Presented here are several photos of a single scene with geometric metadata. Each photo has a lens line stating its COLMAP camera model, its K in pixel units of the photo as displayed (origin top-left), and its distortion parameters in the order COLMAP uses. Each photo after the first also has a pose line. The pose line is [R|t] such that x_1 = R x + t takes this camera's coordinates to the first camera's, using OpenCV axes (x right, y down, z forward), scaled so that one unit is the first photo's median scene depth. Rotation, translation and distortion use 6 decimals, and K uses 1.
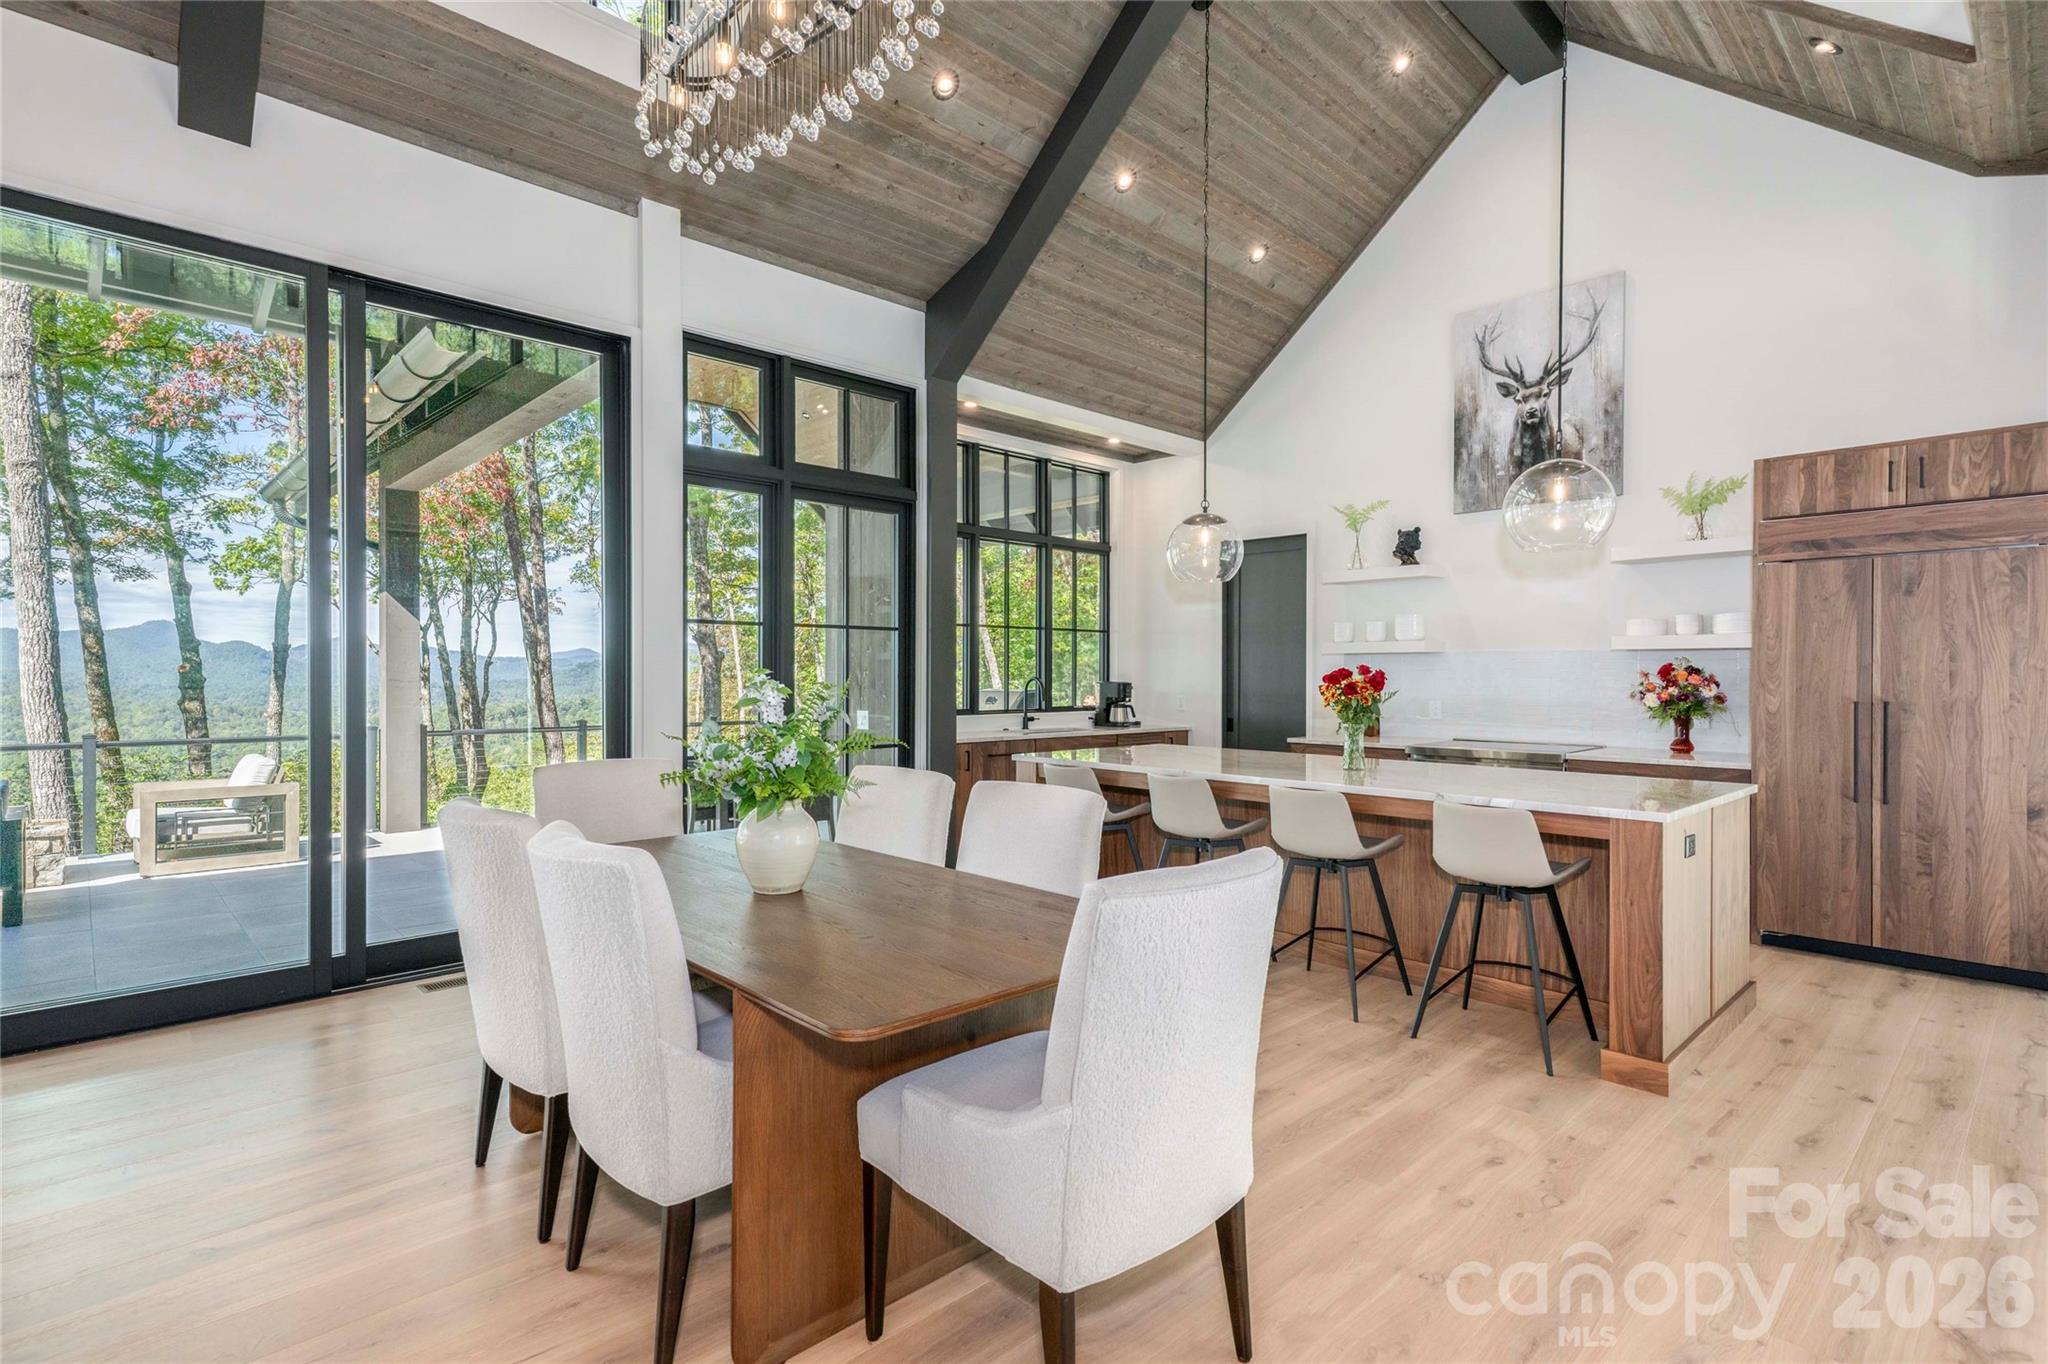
lens RADIAL K [[992.2, 0, 1015.1], [0, 992.2, 682.9], [0, 0, 1]] dist [0.015696, 0.000415]
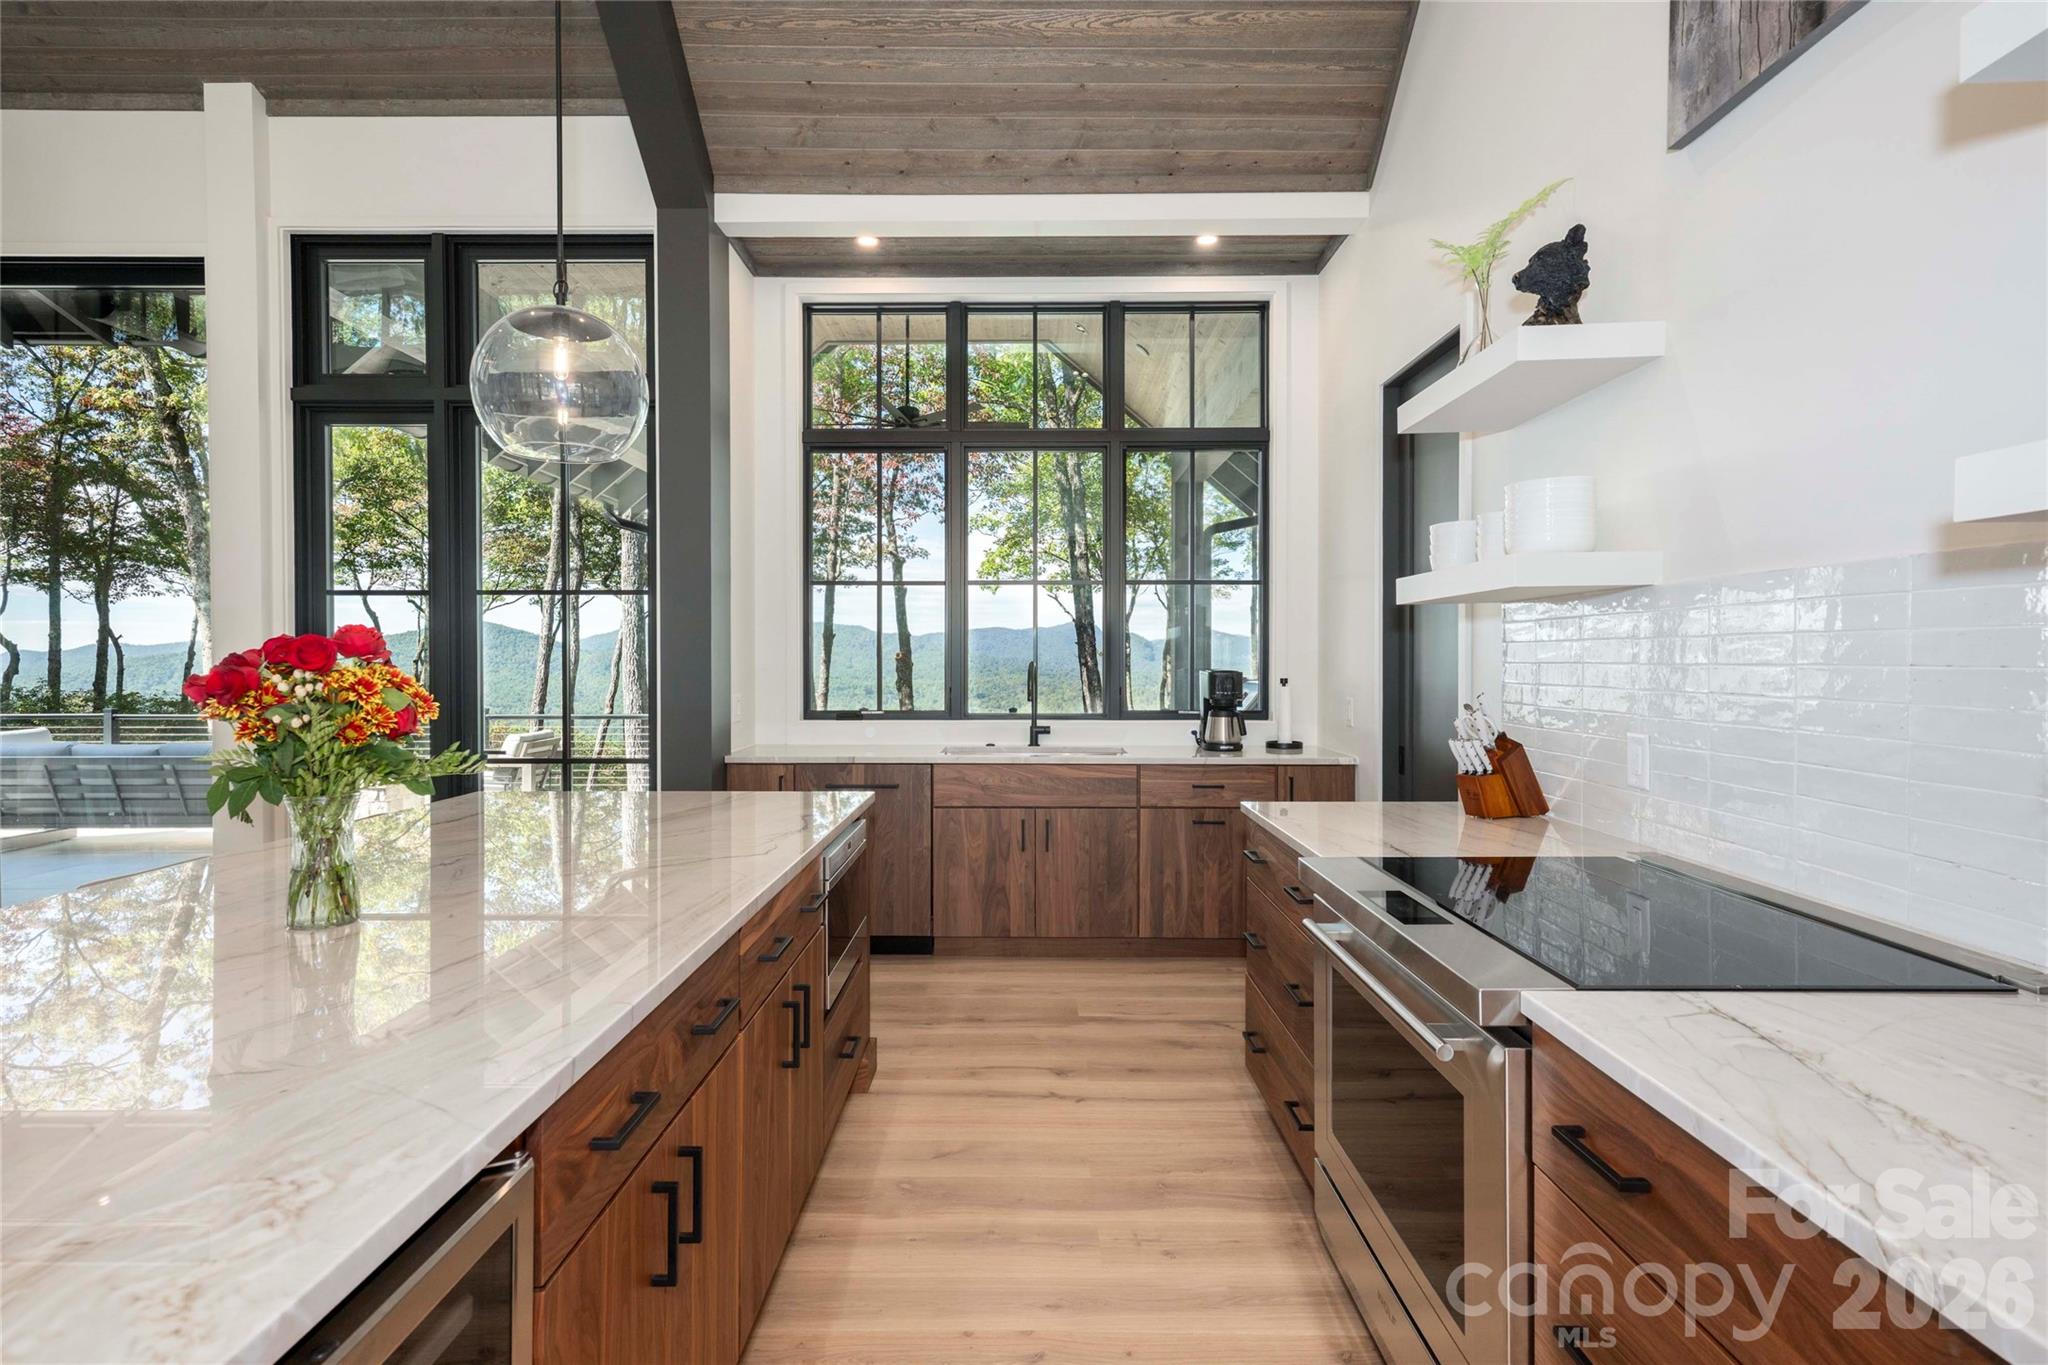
lens RADIAL K [[1026.8, 0, 1014.1], [0, 1026.8, 674.7], [0, 0, 1]] dist [0.021098, -0.000118]
pose [[0.716801, 0.008050, -0.697231, 0.586008], [-0.003903, 0.999964, 0.007532, -0.003772], [0.697267, -0.002678, 0.716807, 0.689712]]
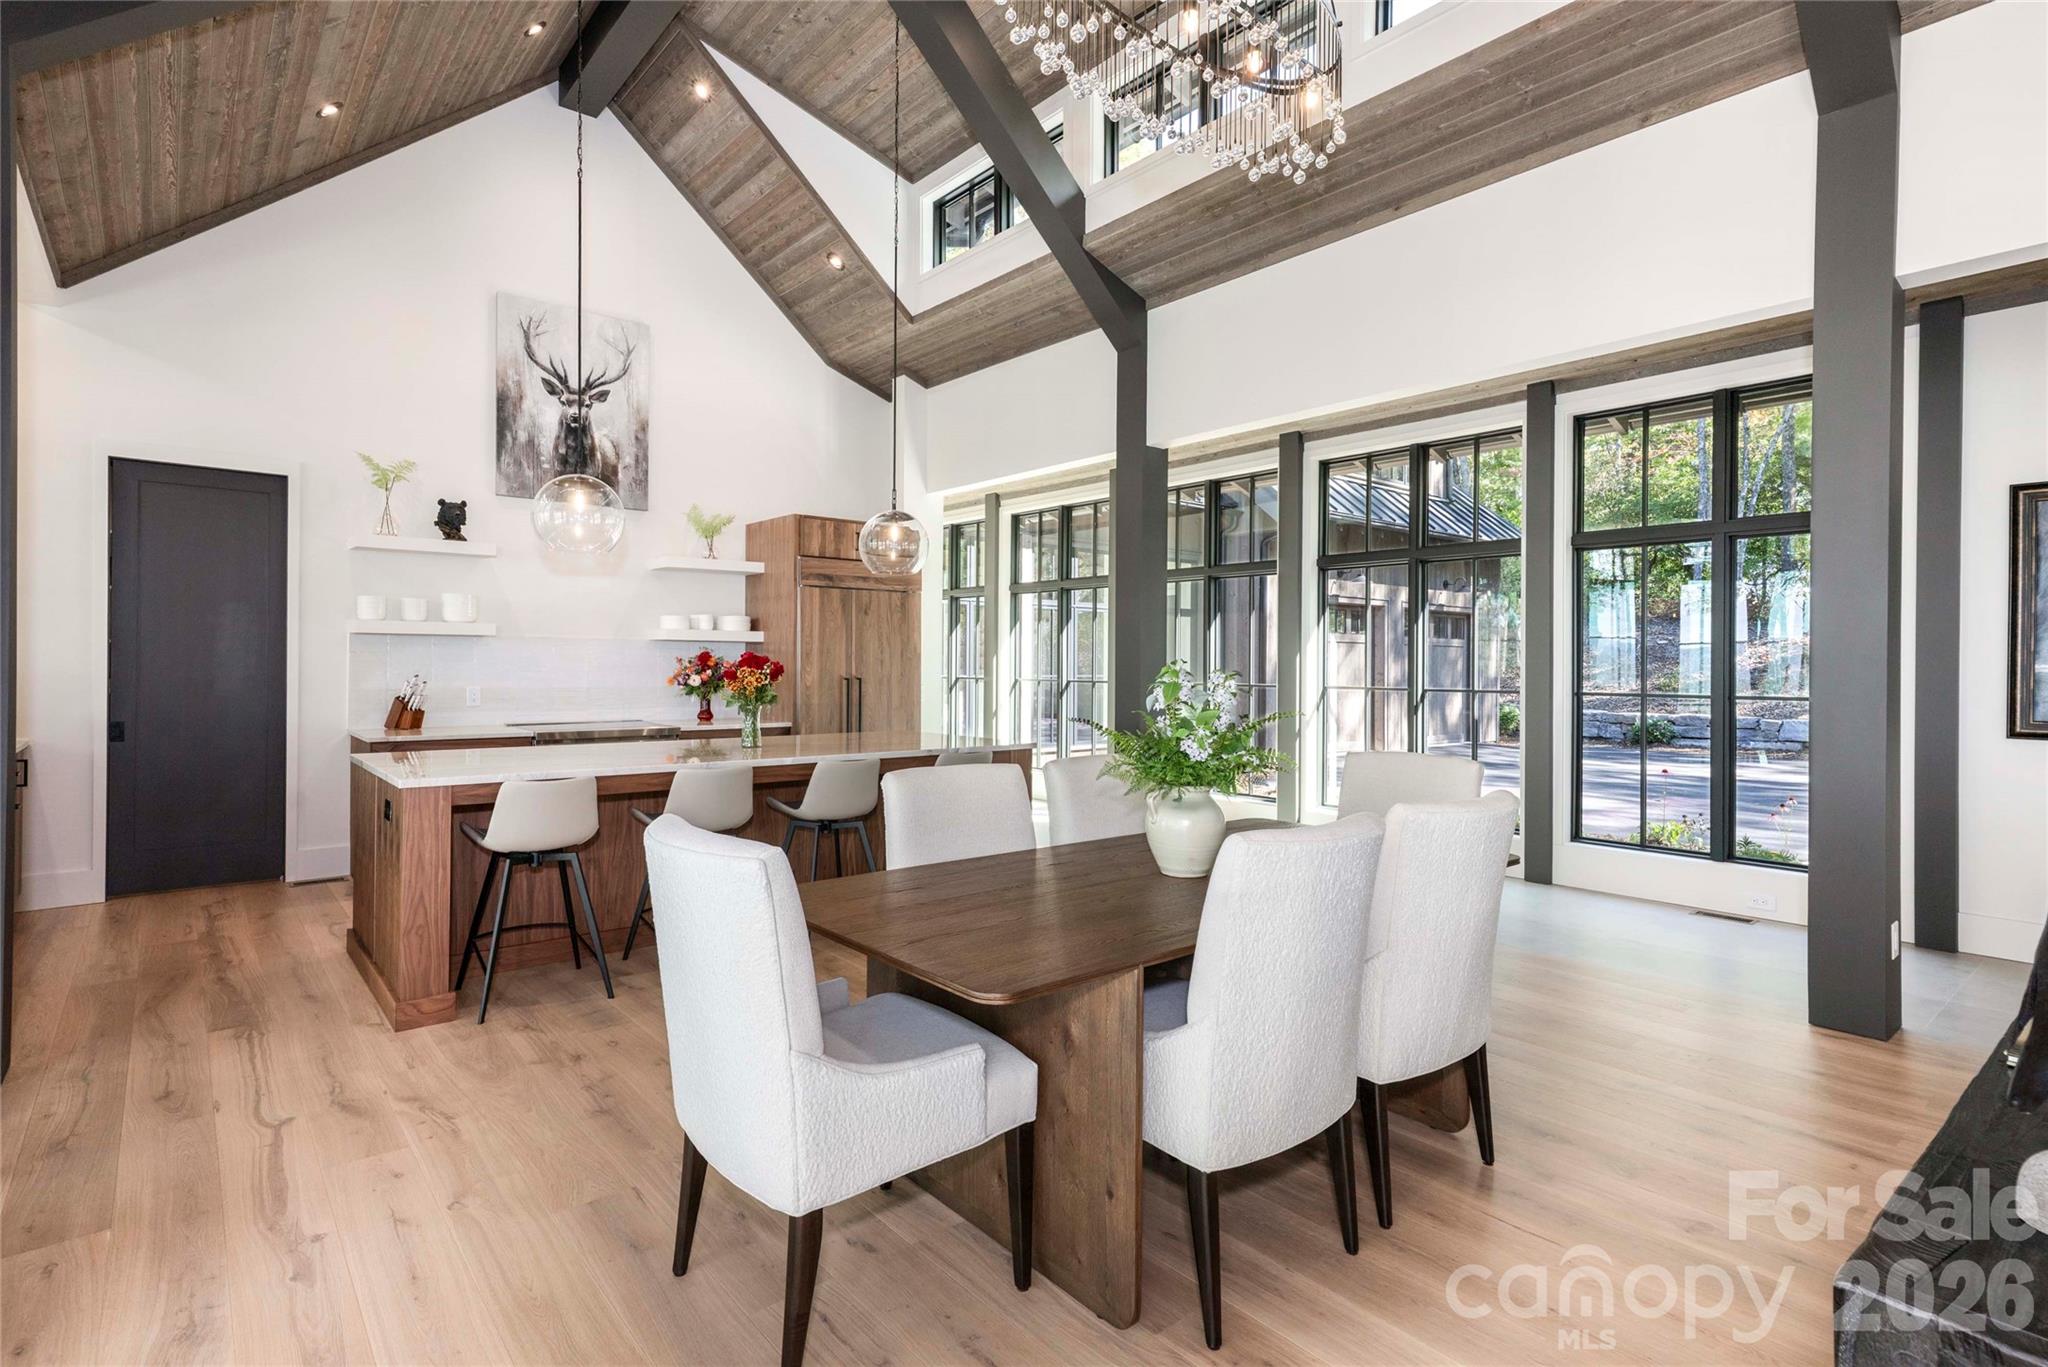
lens RADIAL K [[995.1, 0, 1011.1], [0, 995.1, 668.1], [0, 0, 1]] dist [-0.001653, -0.000476]
pose [[0.058068, -0.004384, 0.998303, -0.563624], [0.001804, 0.999989, 0.004286, -0.003174], [-0.998311, 0.001552, 0.058076, 0.492815]]
